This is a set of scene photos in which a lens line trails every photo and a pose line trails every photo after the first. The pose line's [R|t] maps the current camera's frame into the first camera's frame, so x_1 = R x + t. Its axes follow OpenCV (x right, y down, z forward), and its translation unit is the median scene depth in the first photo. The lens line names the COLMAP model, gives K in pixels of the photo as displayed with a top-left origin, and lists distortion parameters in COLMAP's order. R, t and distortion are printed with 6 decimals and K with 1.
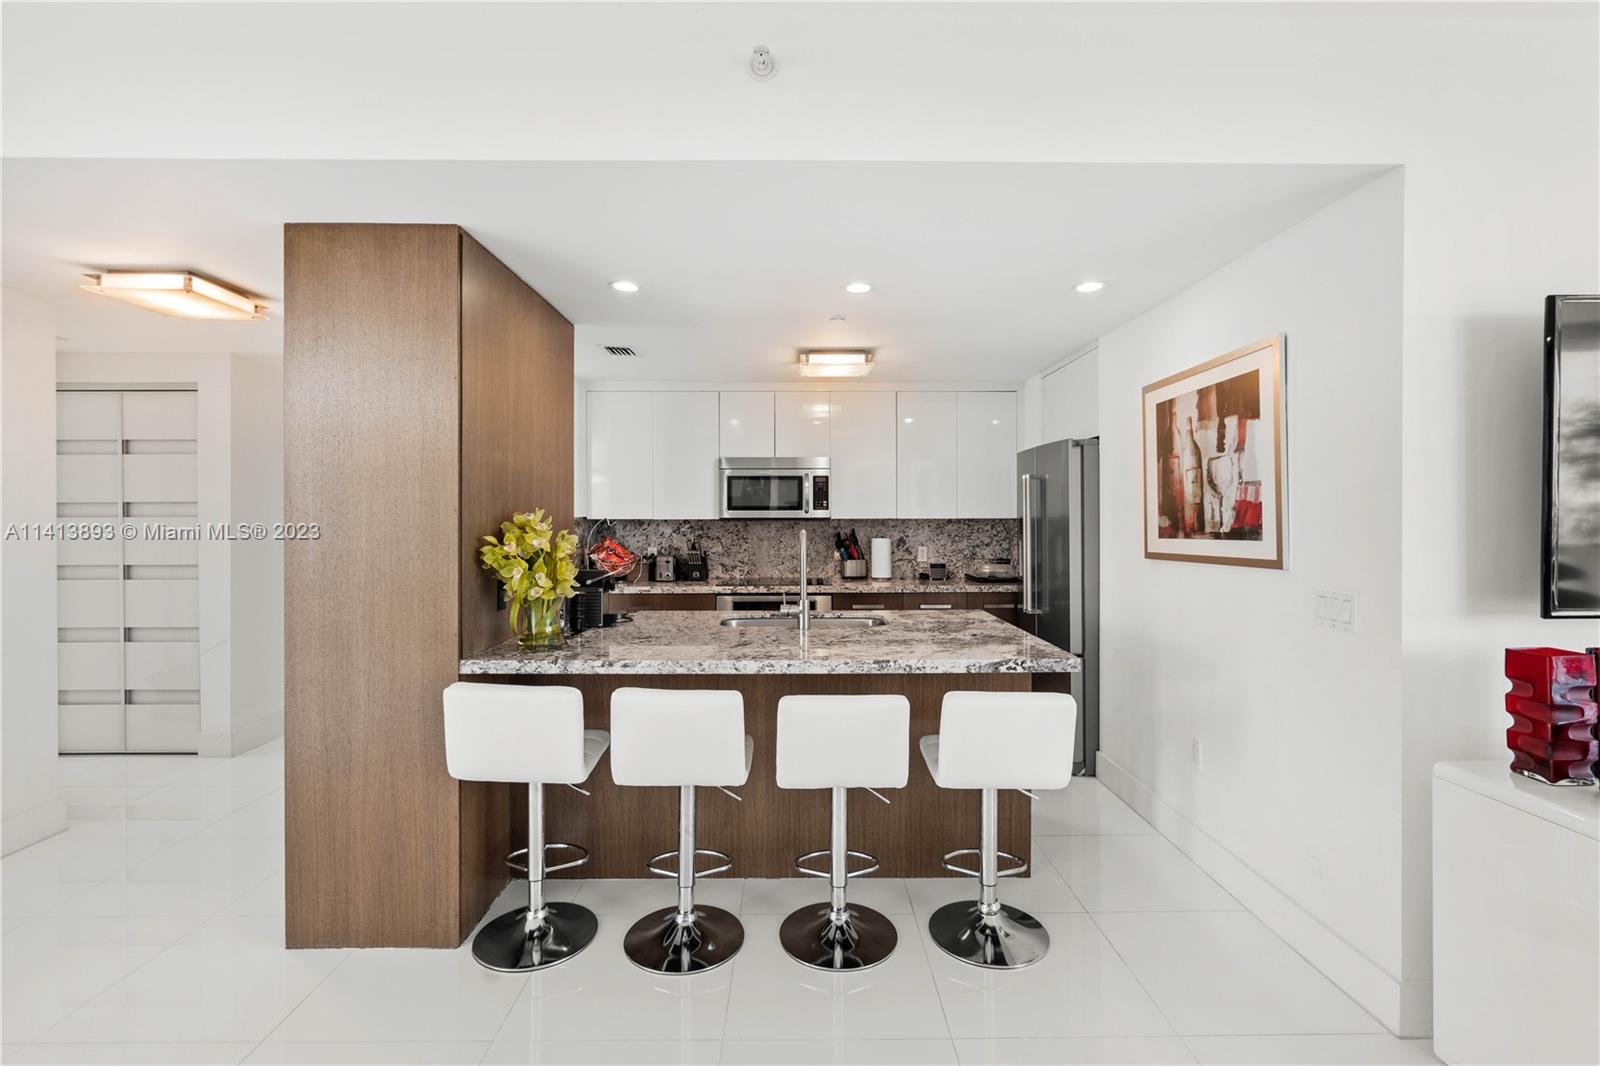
lens RADIAL K [[728.1, 0, 798.3], [0, 728.1, 527.8], [0, 0, 1]] dist [0.000812, 0.000199]
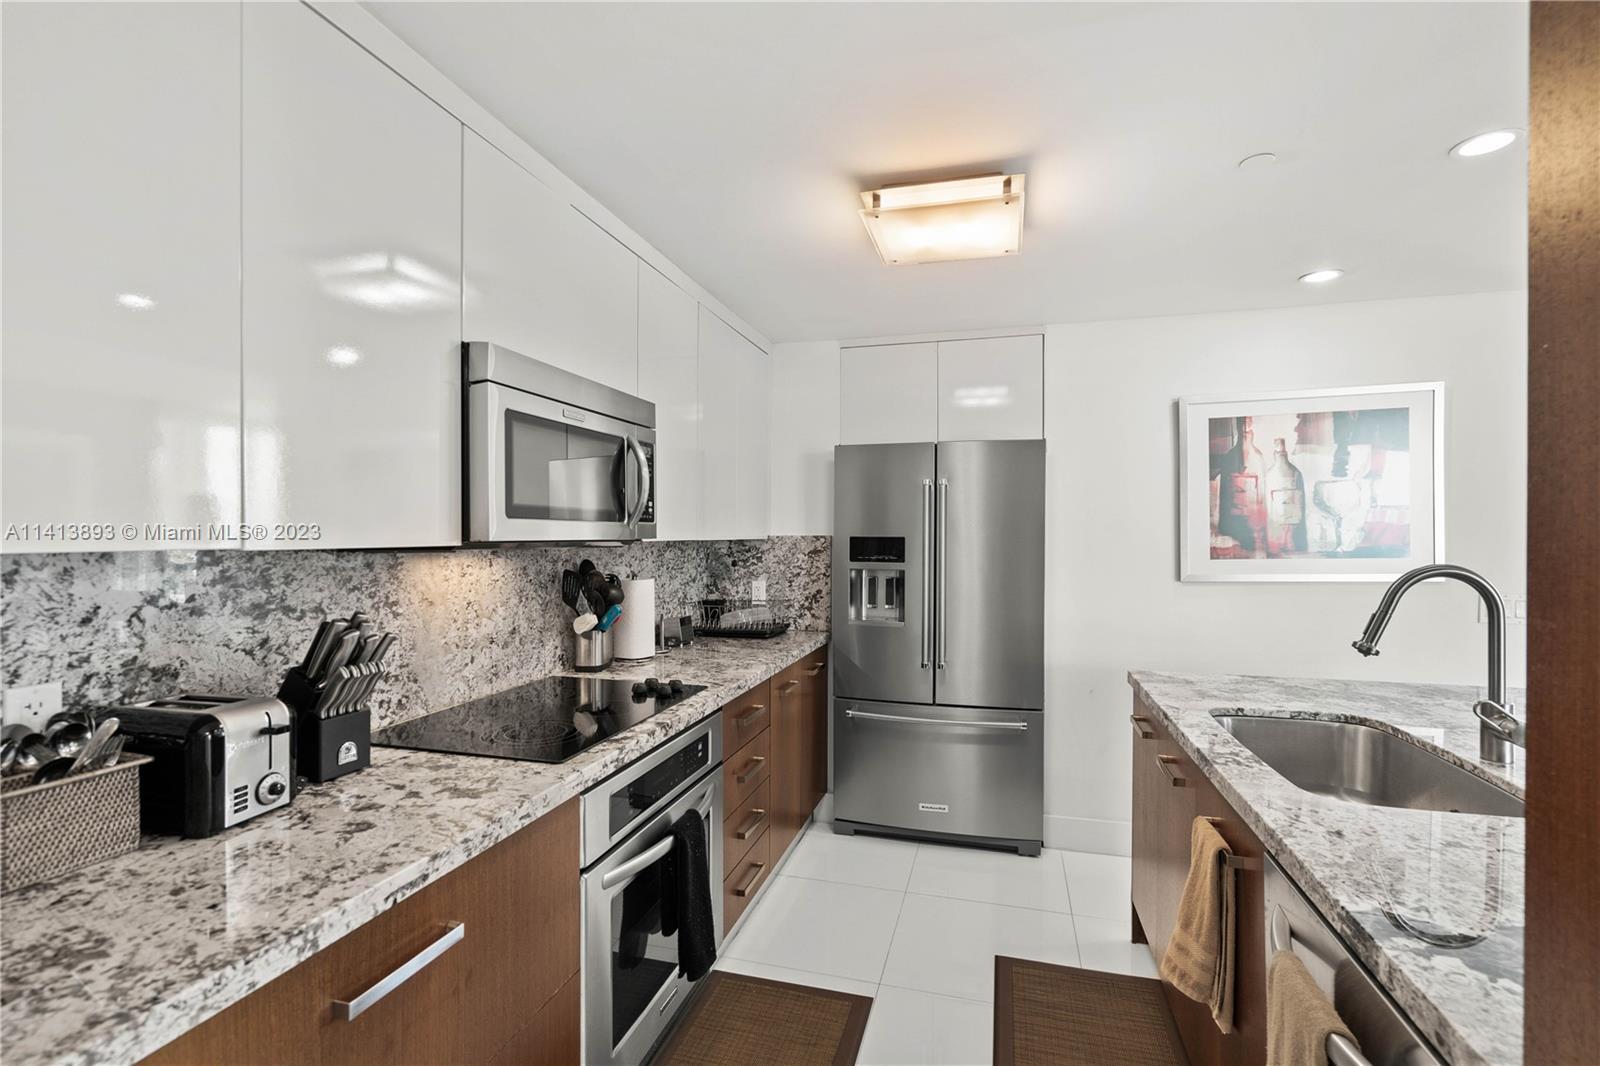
lens RADIAL K [[728.1, 0, 798.3], [0, 728.1, 535.1], [0, 0, 1]] dist [0.000812, 0.000199]
pose [[0.284881, 0.000418, 0.958563, -0.664950], [0.014230, 0.999888, -0.004665, -0.023644], [-0.958457, 0.014969, 0.284843, 1.434599]]
